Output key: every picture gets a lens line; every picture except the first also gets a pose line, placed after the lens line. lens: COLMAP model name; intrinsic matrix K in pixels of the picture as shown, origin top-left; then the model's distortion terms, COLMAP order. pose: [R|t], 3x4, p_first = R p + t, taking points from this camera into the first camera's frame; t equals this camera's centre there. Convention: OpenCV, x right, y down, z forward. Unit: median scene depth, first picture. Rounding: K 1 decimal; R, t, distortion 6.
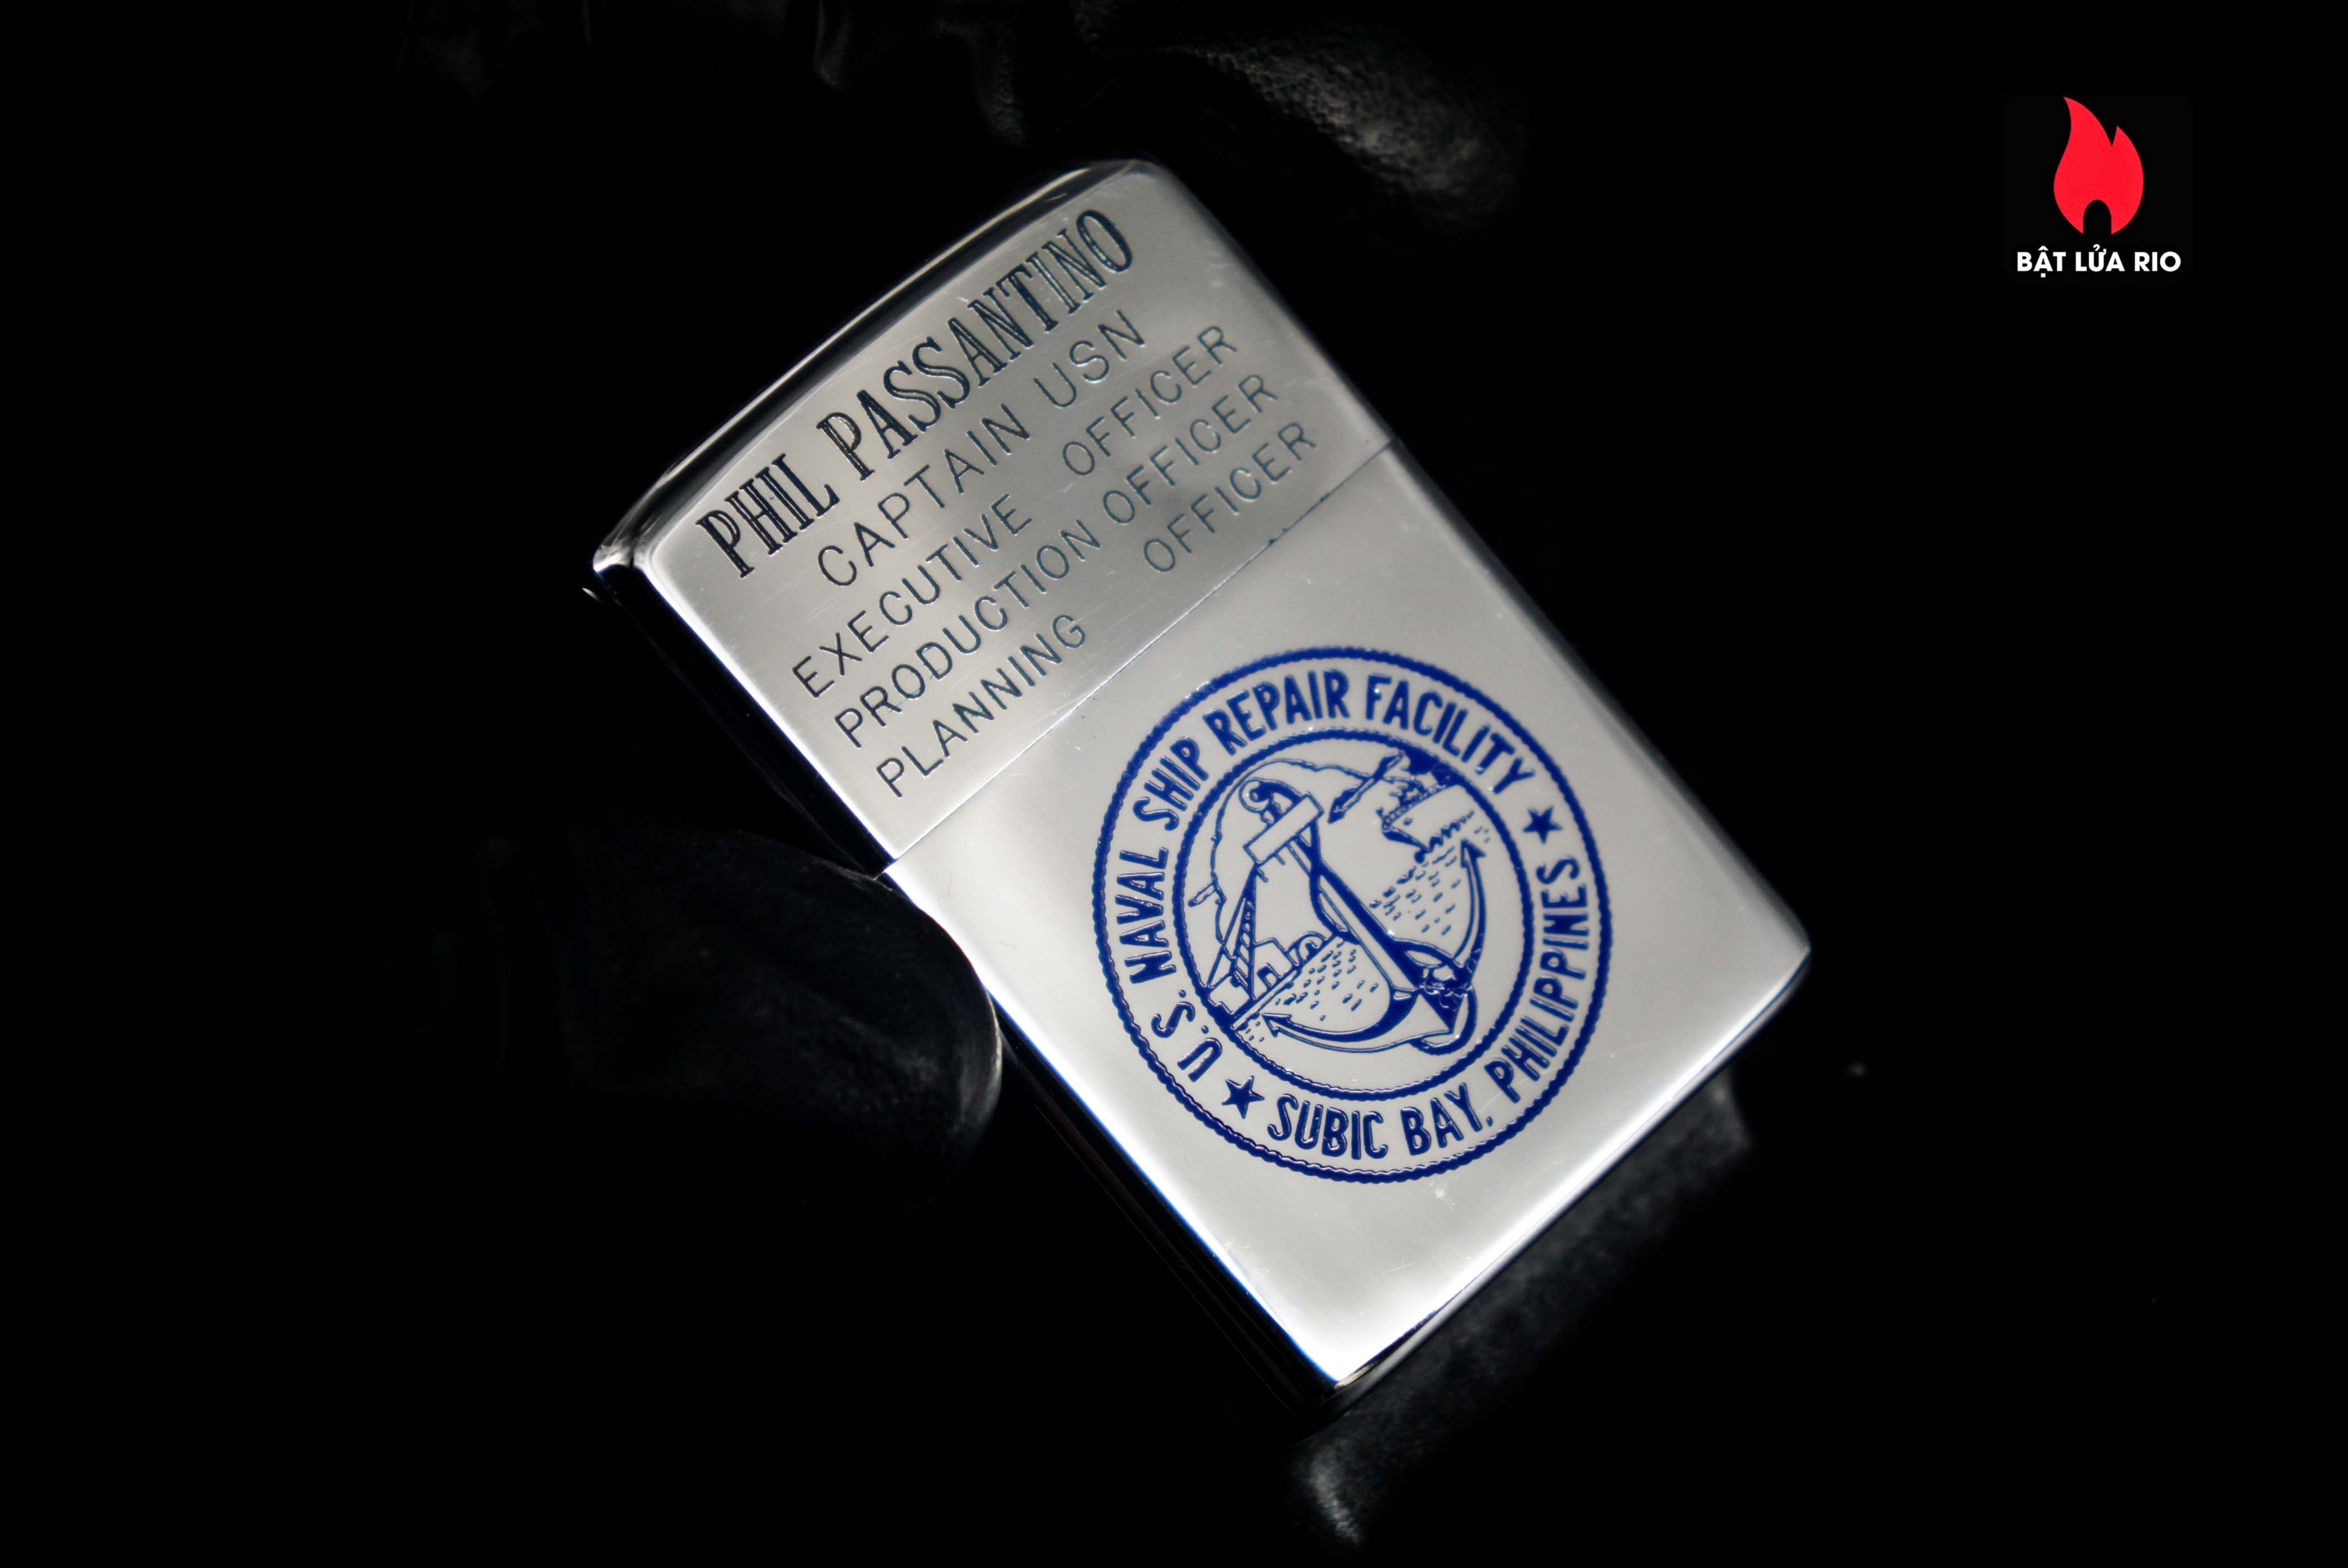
lens RADIAL K [[5385.7, 0, 1167.6], [0, 5385.7, 772.0], [0, 0, 1]] dist [0.271091, 0.000000]
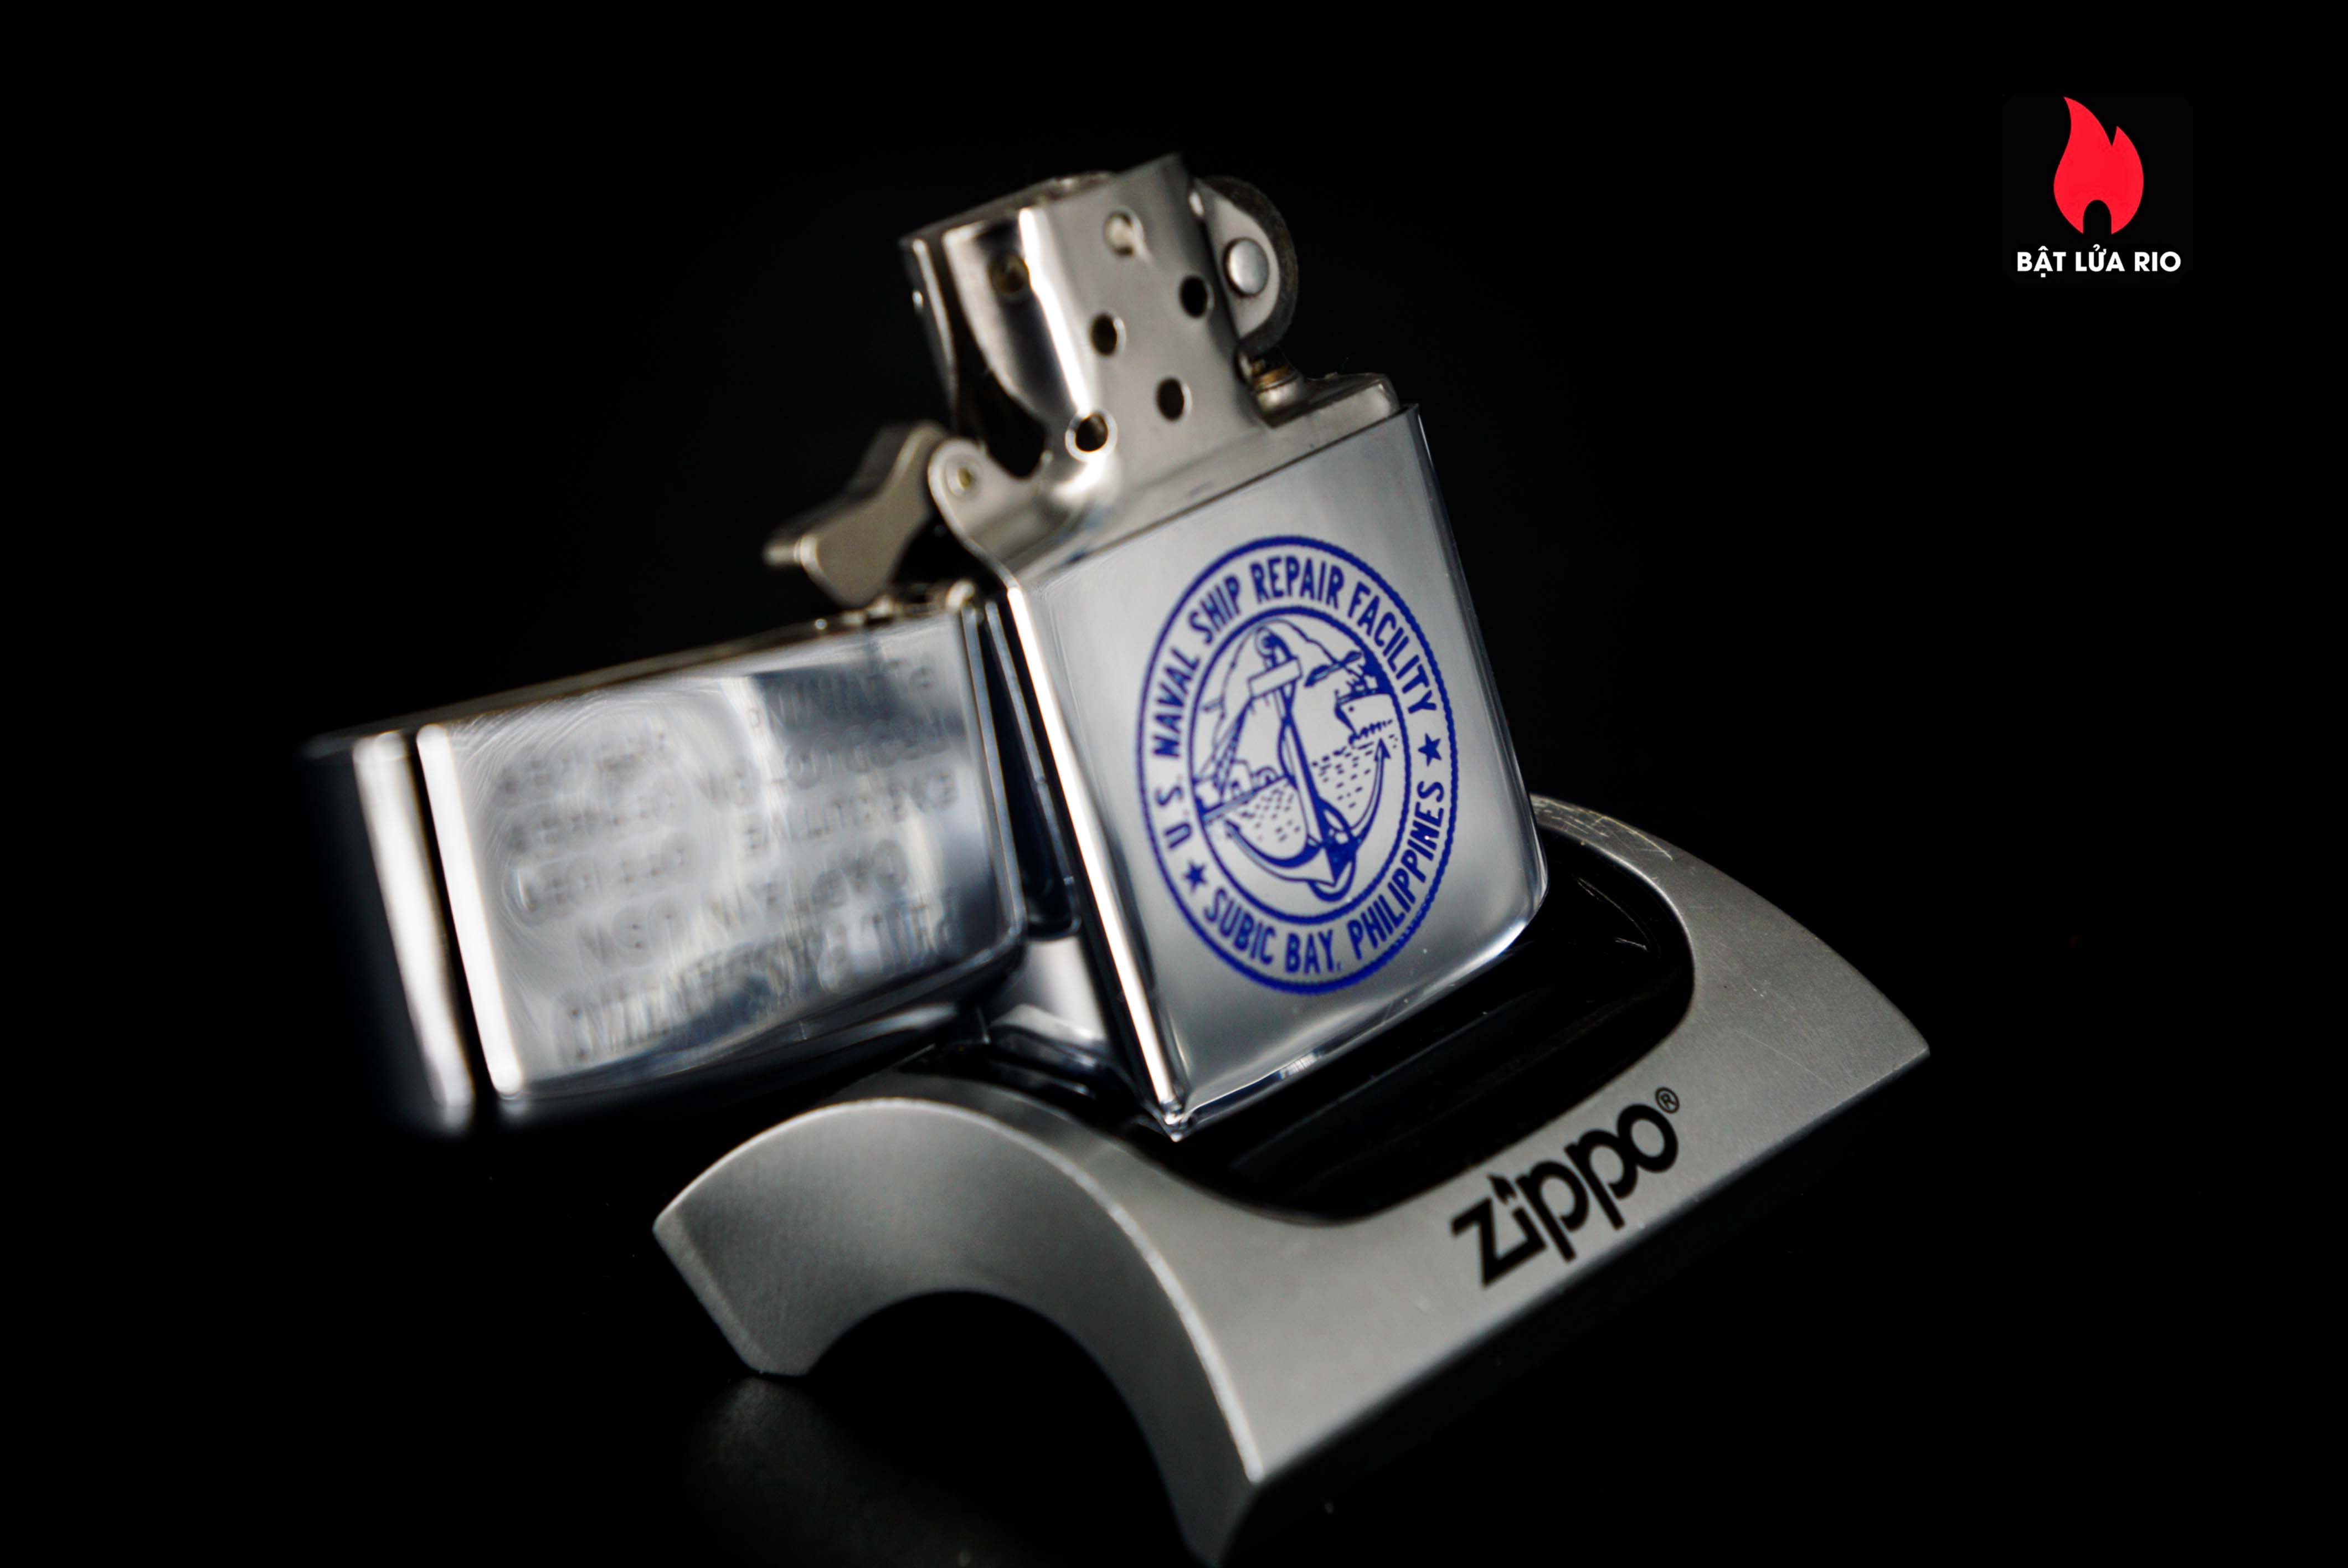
lens RADIAL K [[5385.7, 0, 1184.4], [0, 5385.7, 785.5], [0, 0, 1]] dist [0.271091, 0.000000]
pose [[0.850659, 0.347745, 0.394274, -0.455233], [-0.333895, 0.936661, -0.105736, 0.165082], [-0.406070, -0.041701, 0.912890, -0.076712]]
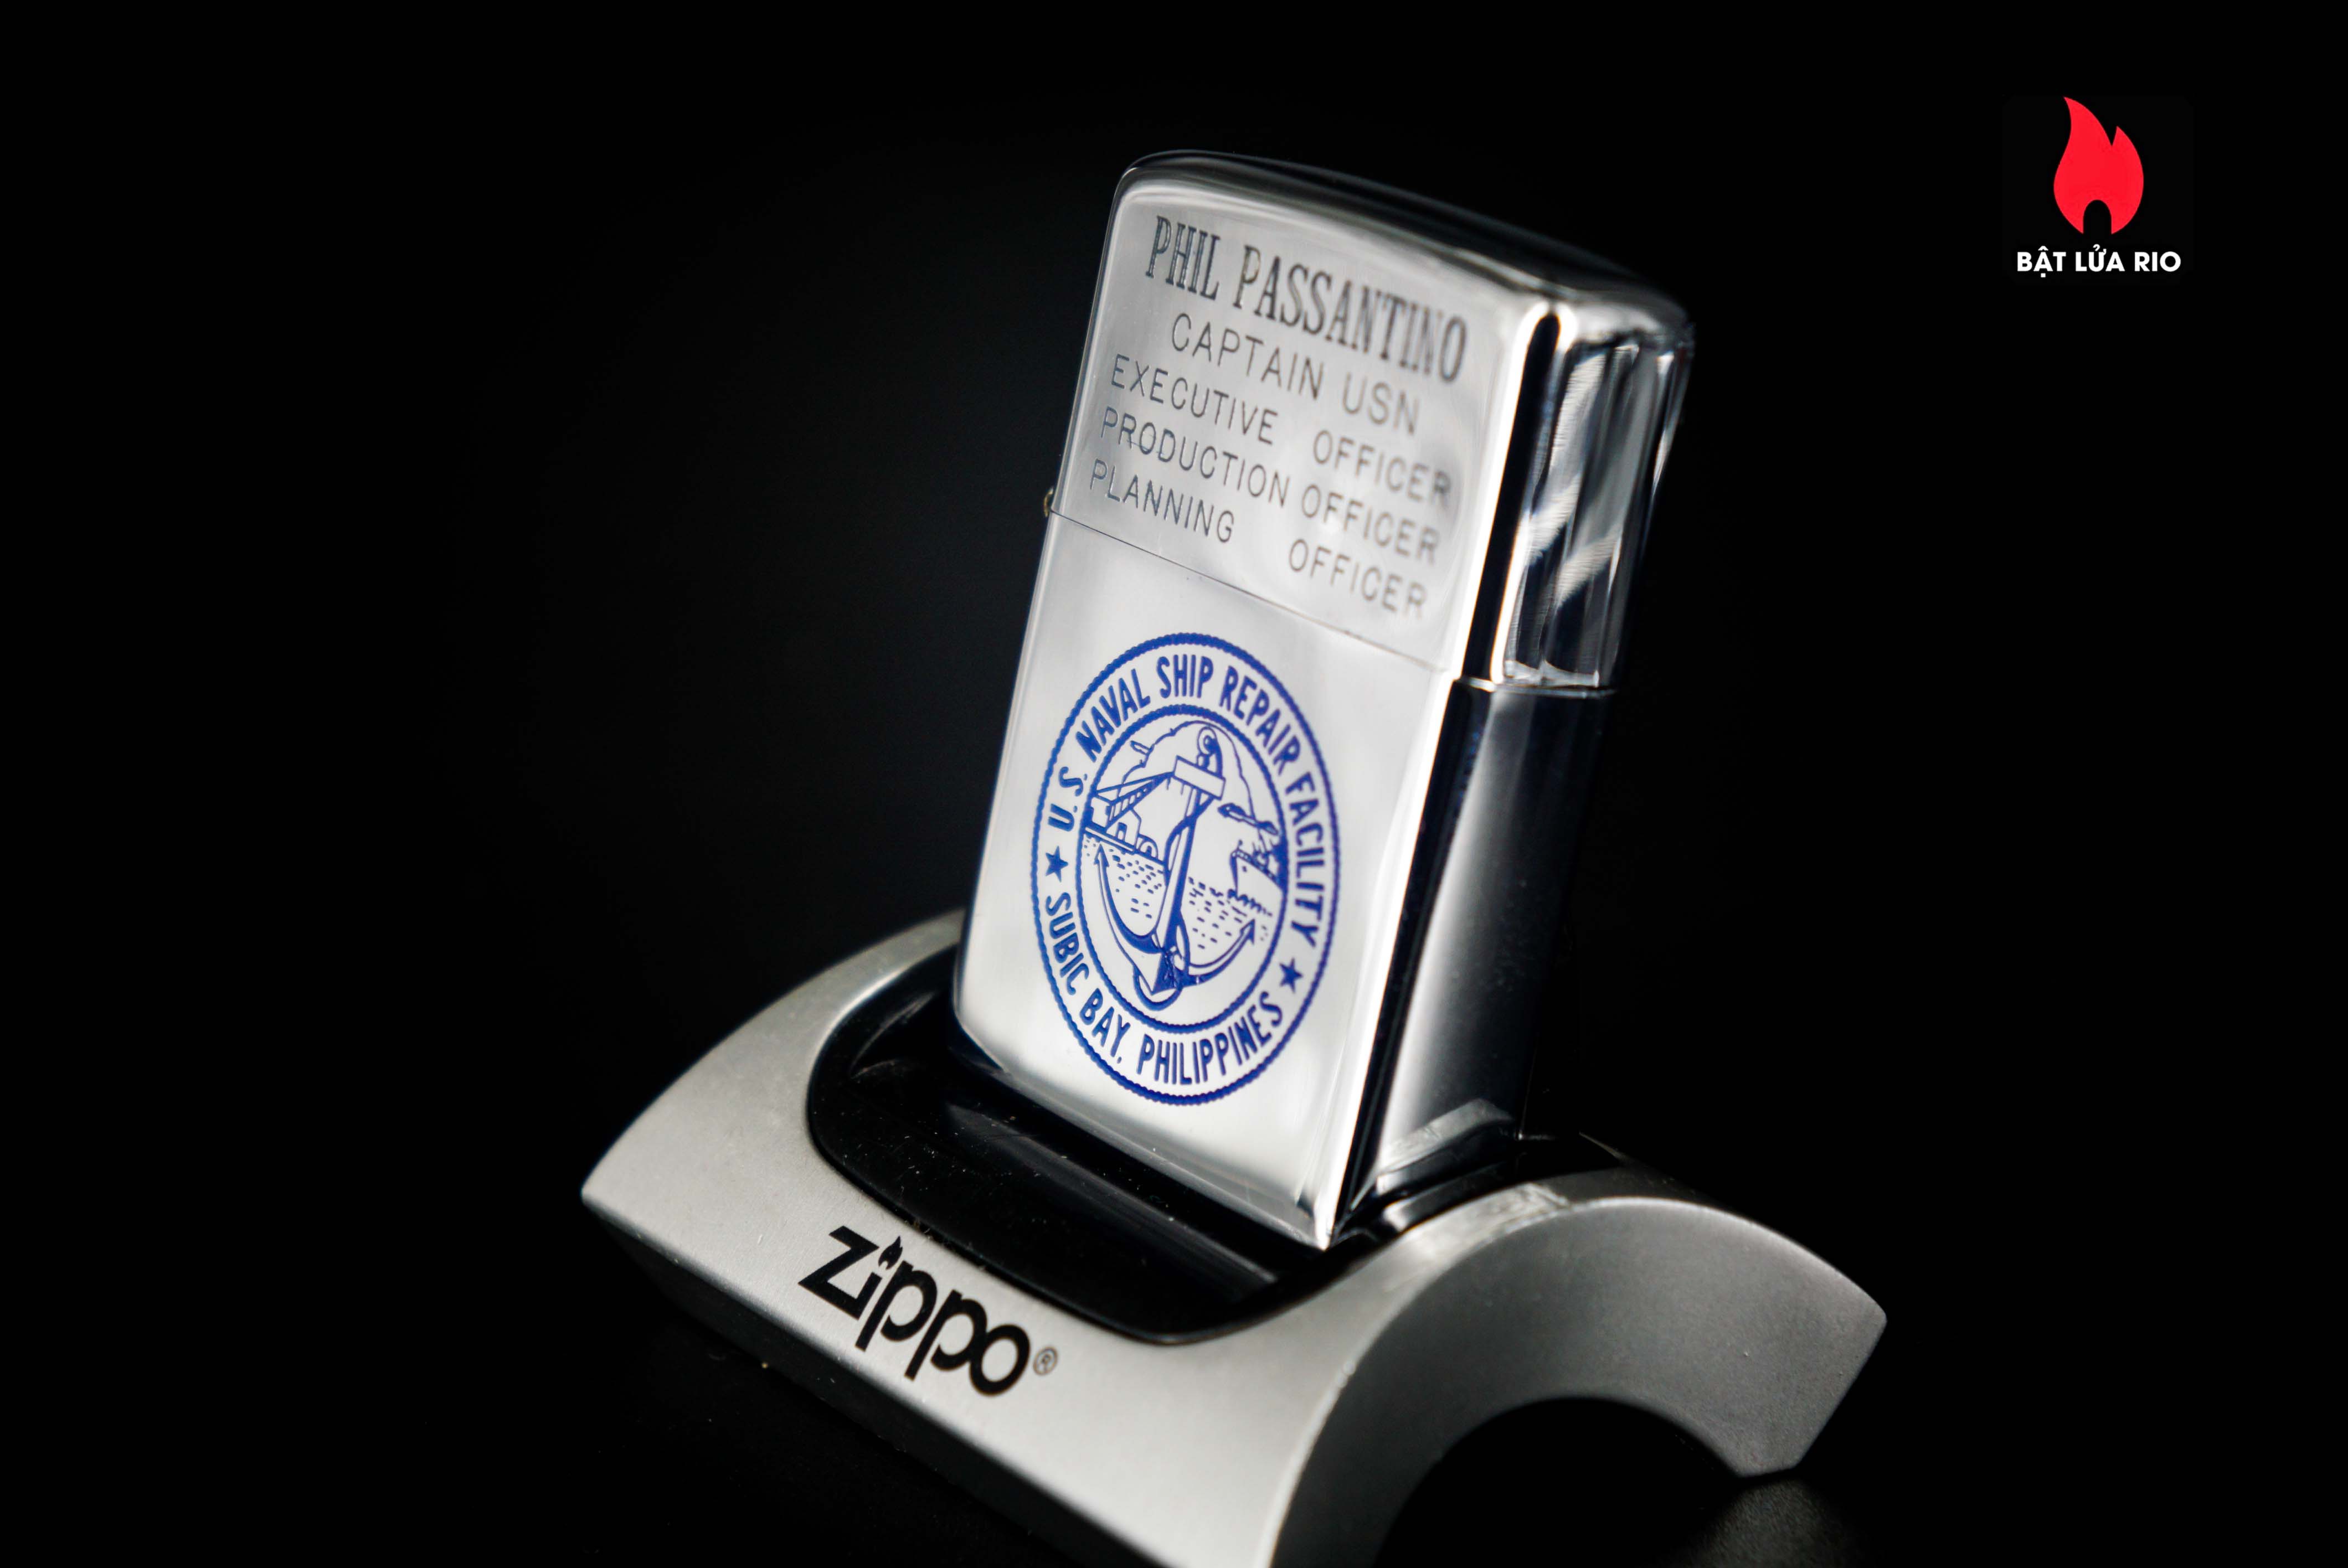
lens RADIAL K [[5385.7, 0, 1196.9], [0, 5385.7, 787.5], [0, 0, 1]] dist [0.271091, 0.000000]
pose [[0.100091, 0.813513, -0.572868, 0.686050], [-0.386669, 0.562307, 0.730957, -0.833809], [0.916771, 0.148349, 0.370842, 0.570457]]
